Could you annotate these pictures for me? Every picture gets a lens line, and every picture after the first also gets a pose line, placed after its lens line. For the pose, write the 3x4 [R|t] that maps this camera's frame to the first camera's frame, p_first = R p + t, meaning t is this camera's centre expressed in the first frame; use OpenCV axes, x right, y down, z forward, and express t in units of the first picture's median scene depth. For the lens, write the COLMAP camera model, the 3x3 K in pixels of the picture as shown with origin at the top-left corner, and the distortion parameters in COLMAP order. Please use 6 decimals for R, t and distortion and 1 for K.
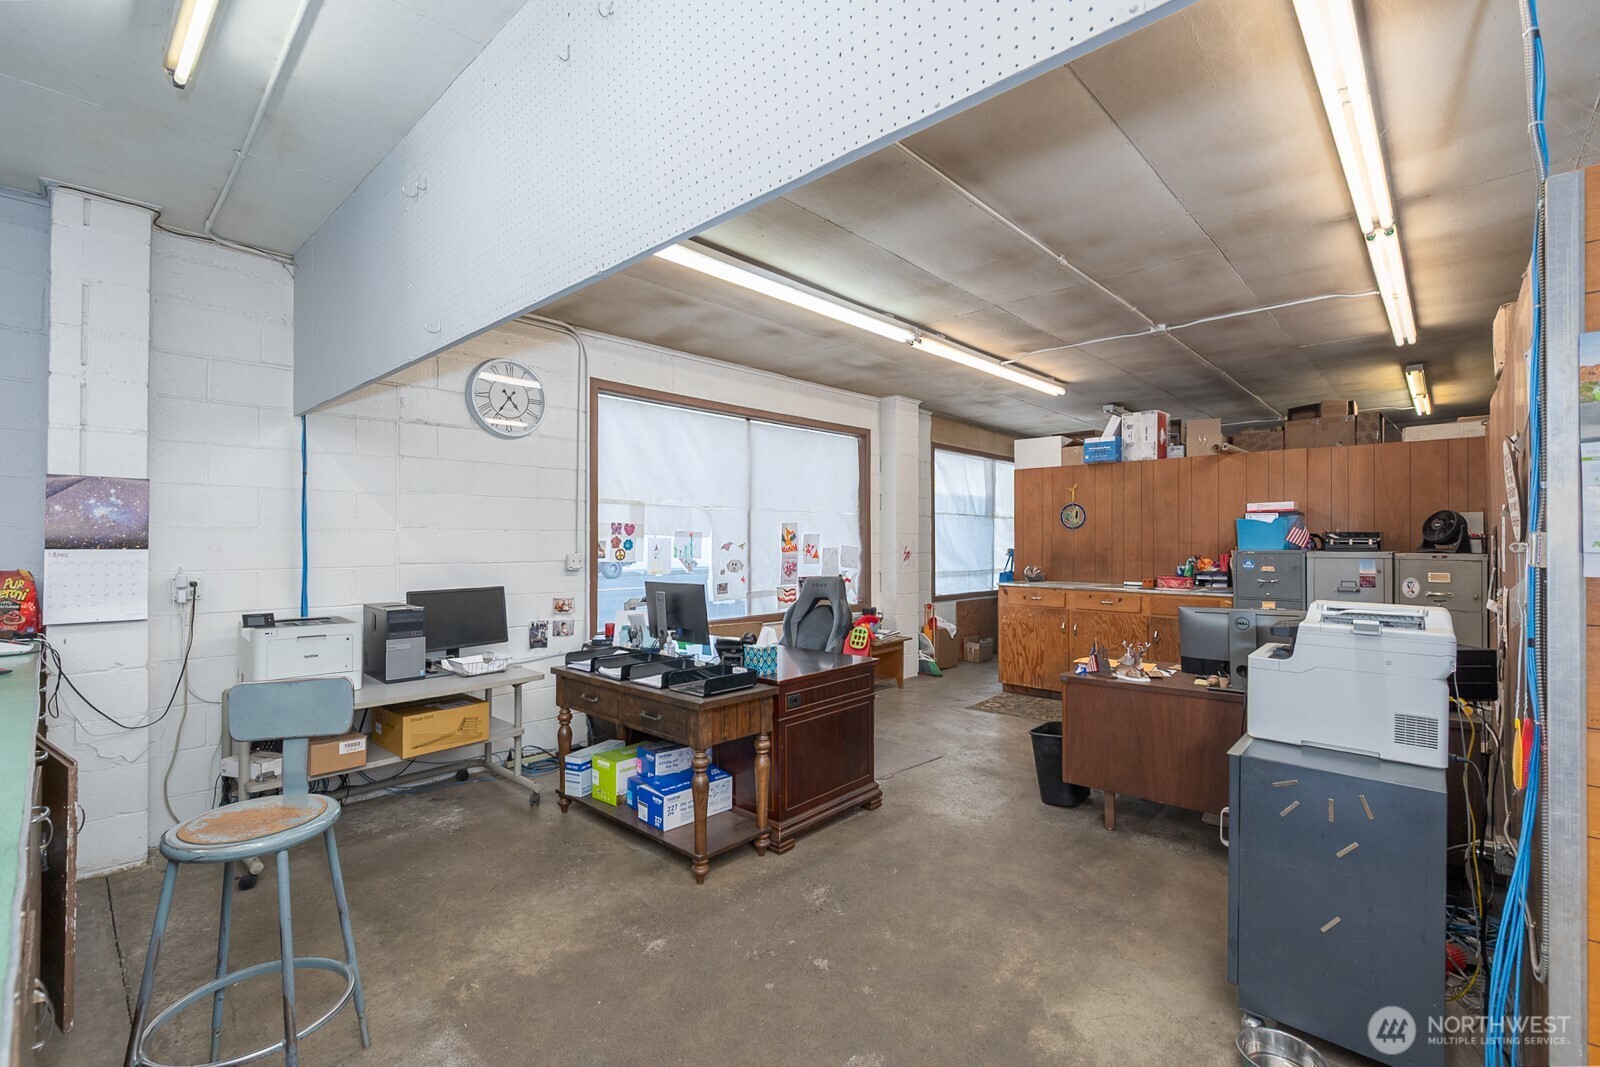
lens RADIAL K [[689.2, 0, 800.9], [0, 689.2, 532.1], [0, 0, 1]] dist [-0.015331, -0.000470]
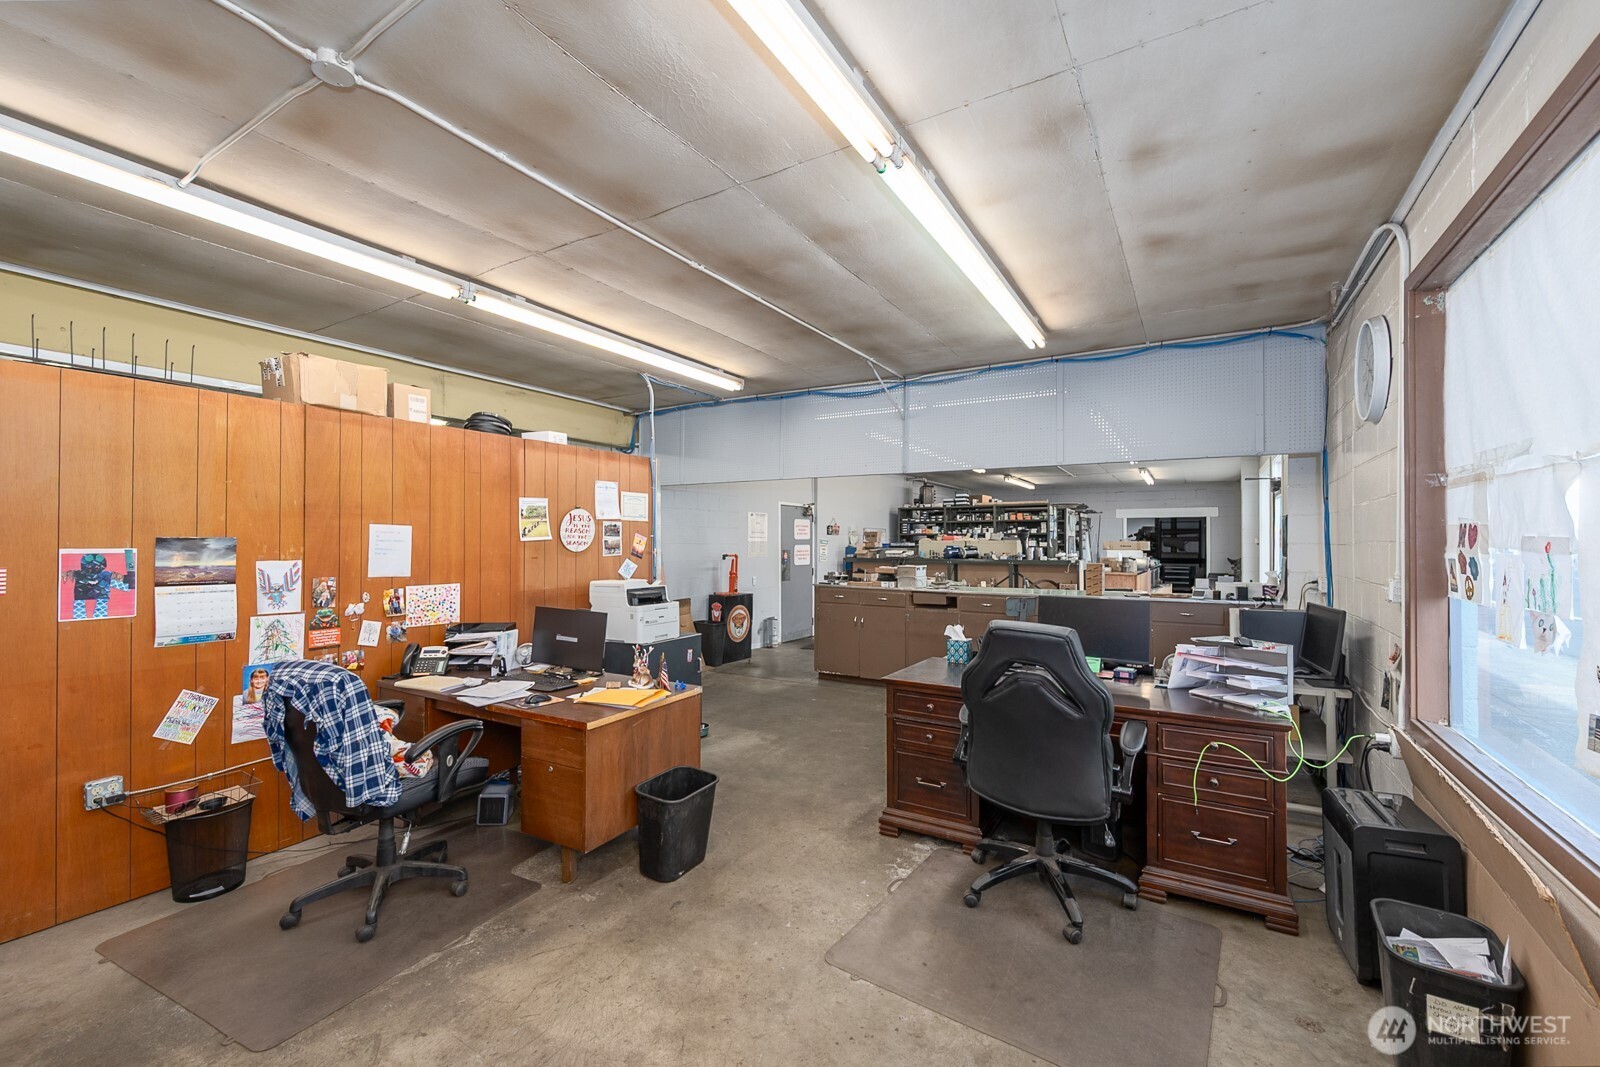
lens RADIAL K [[681.3, 0, 806.3], [0, 681.3, 543.0], [0, 0, 1]] dist [0.004505, 0.000856]
pose [[-0.977609, -0.001130, -0.210426, 0.401150], [-0.000487, 0.999995, -0.003109, 0.001836], [0.210429, -0.002936, -0.977605, 1.842204]]
